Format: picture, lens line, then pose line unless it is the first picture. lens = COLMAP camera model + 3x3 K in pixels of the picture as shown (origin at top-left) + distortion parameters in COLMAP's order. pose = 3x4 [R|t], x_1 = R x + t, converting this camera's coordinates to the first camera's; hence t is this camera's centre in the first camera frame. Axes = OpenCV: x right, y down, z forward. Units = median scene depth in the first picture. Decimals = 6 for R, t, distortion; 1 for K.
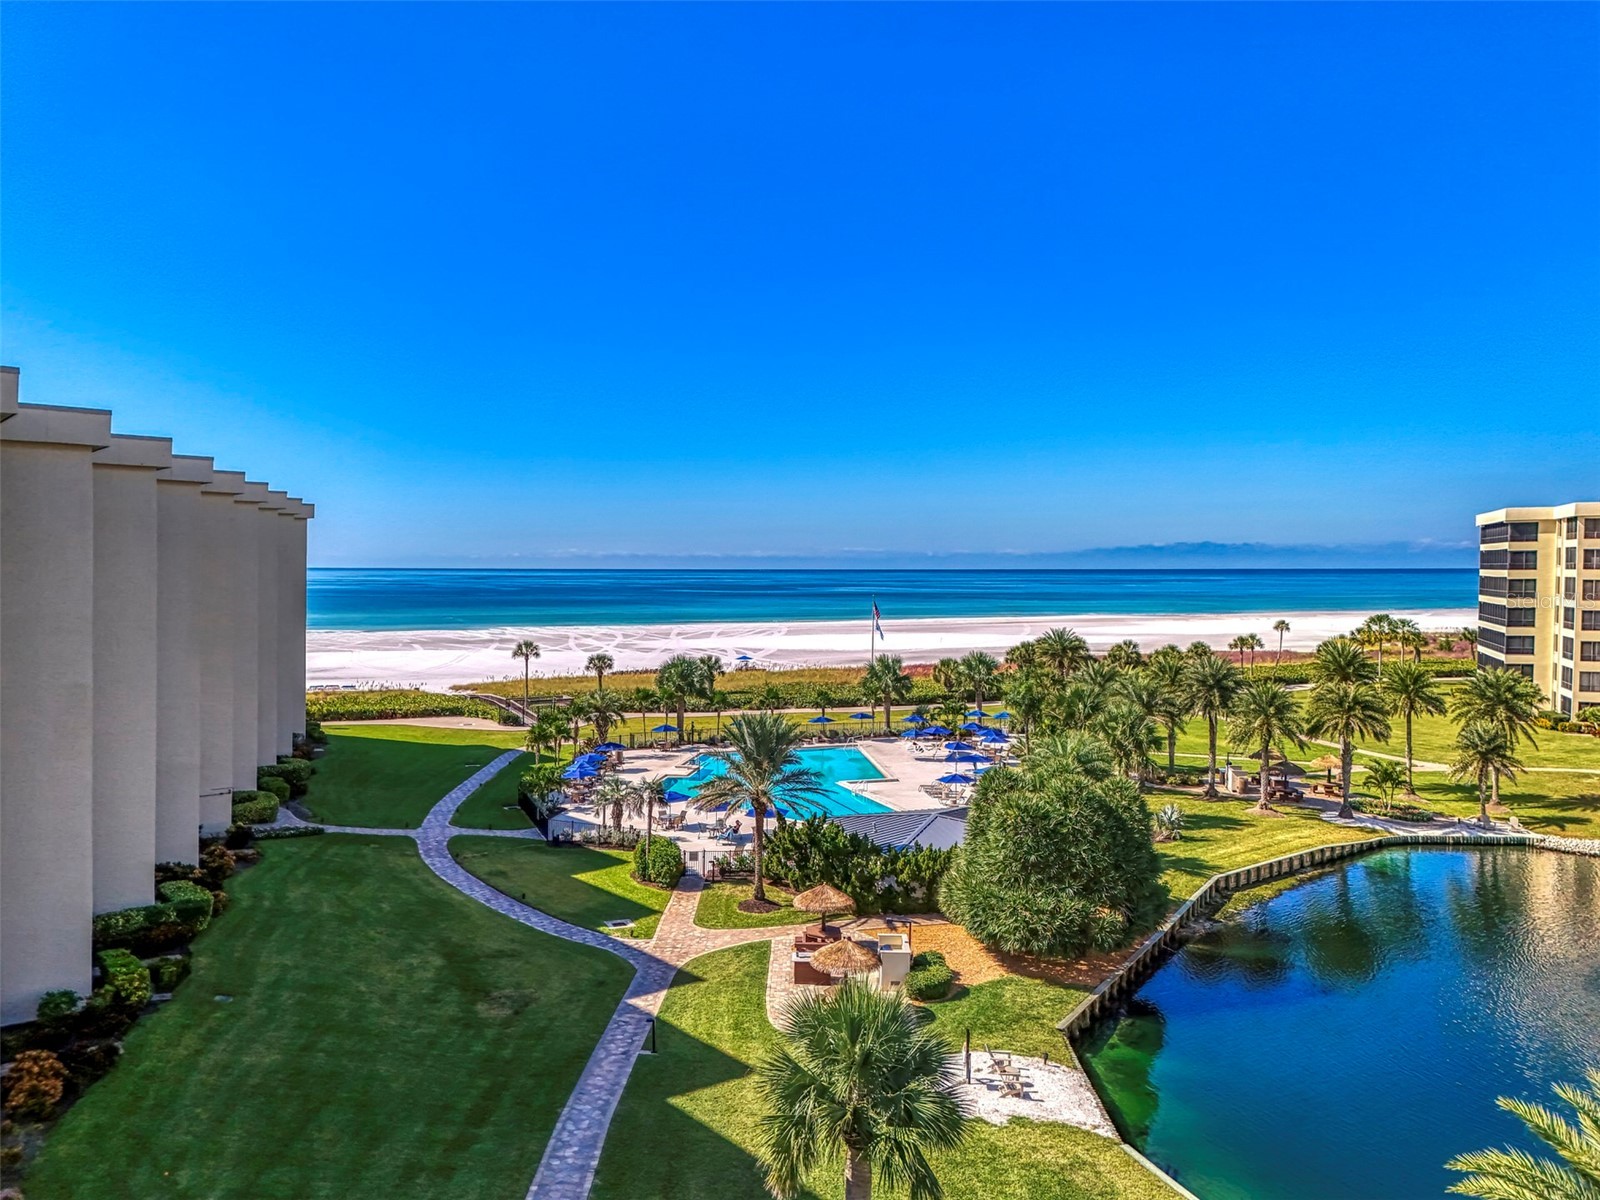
lens RADIAL K [[1205.7, 0, 796.5], [0, 1205.7, 605.1], [0, 0, 1]] dist [0.048375, -0.007873]
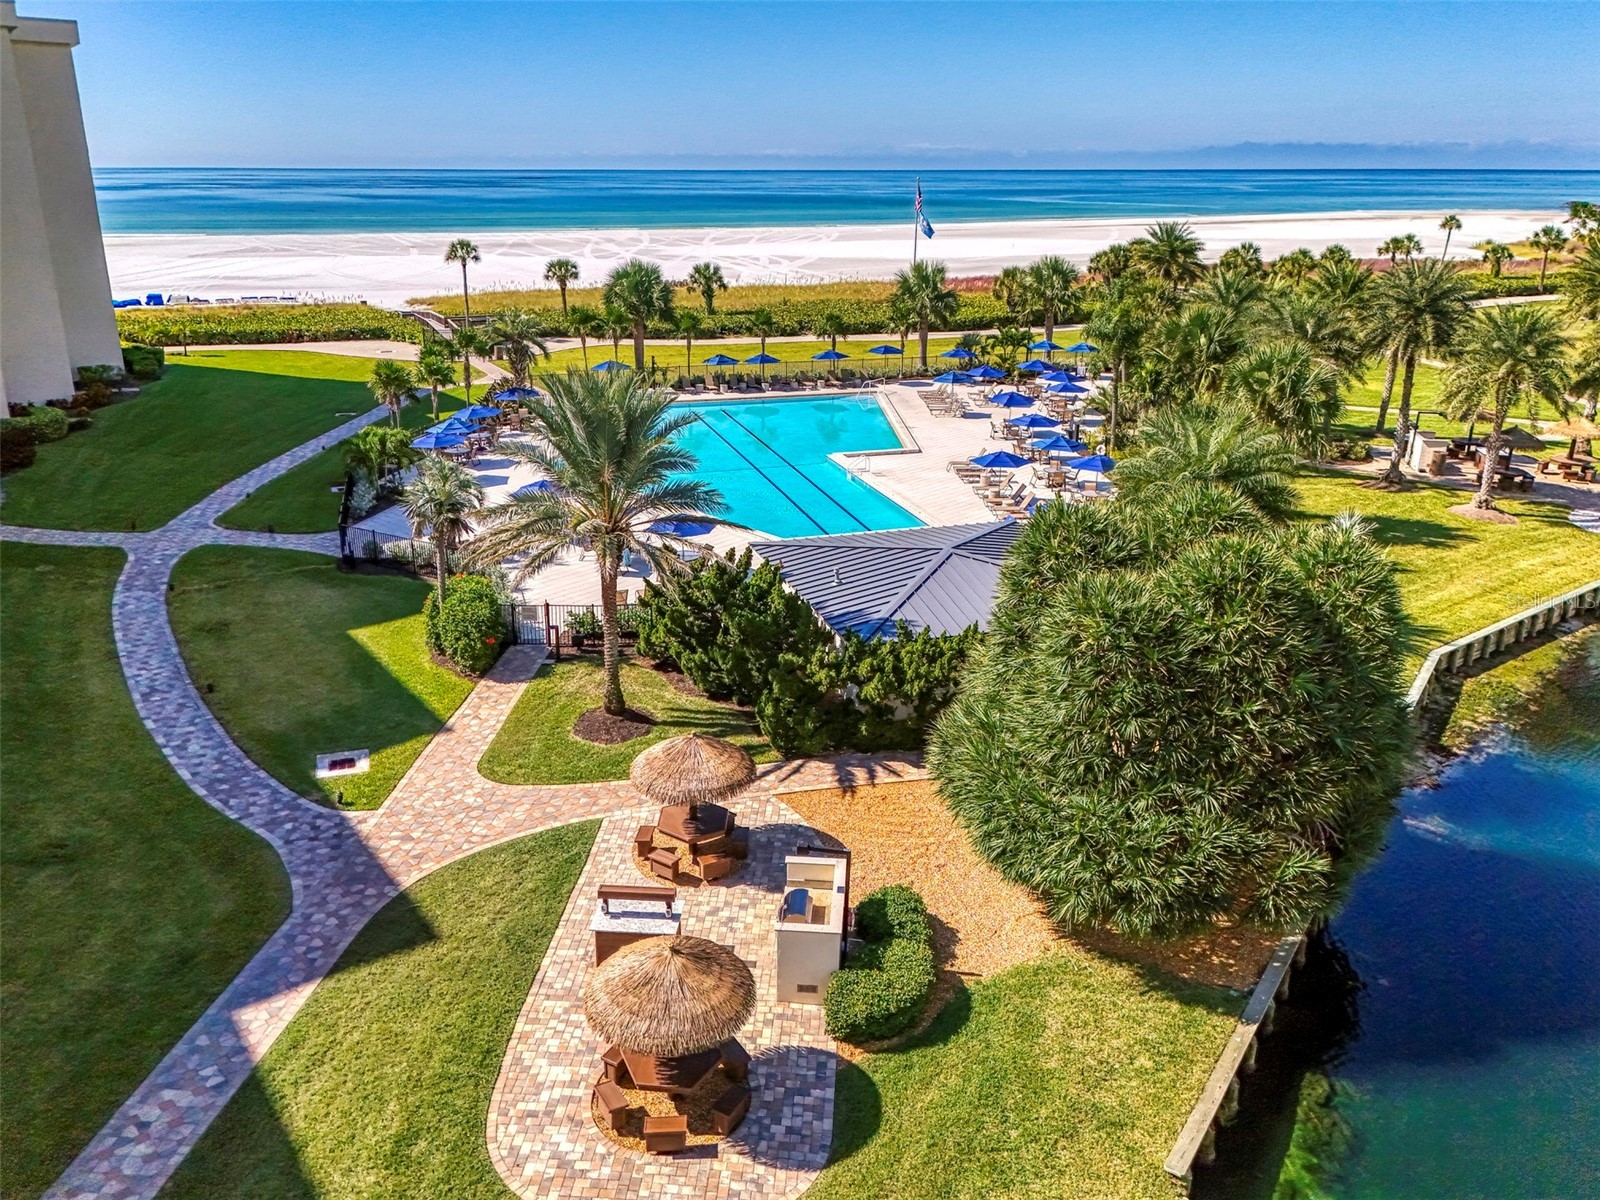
lens RADIAL K [[1164.4, 0, 821.8], [0, 1164.4, 599.4], [0, 0, 1]] dist [0.079900, -0.119407]
pose [[0.999136, 0.014888, -0.038799, 0.055247], [-0.002025, 0.949955, 0.312380, 0.018317], [0.041508, -0.312032, 0.949165, 0.339378]]
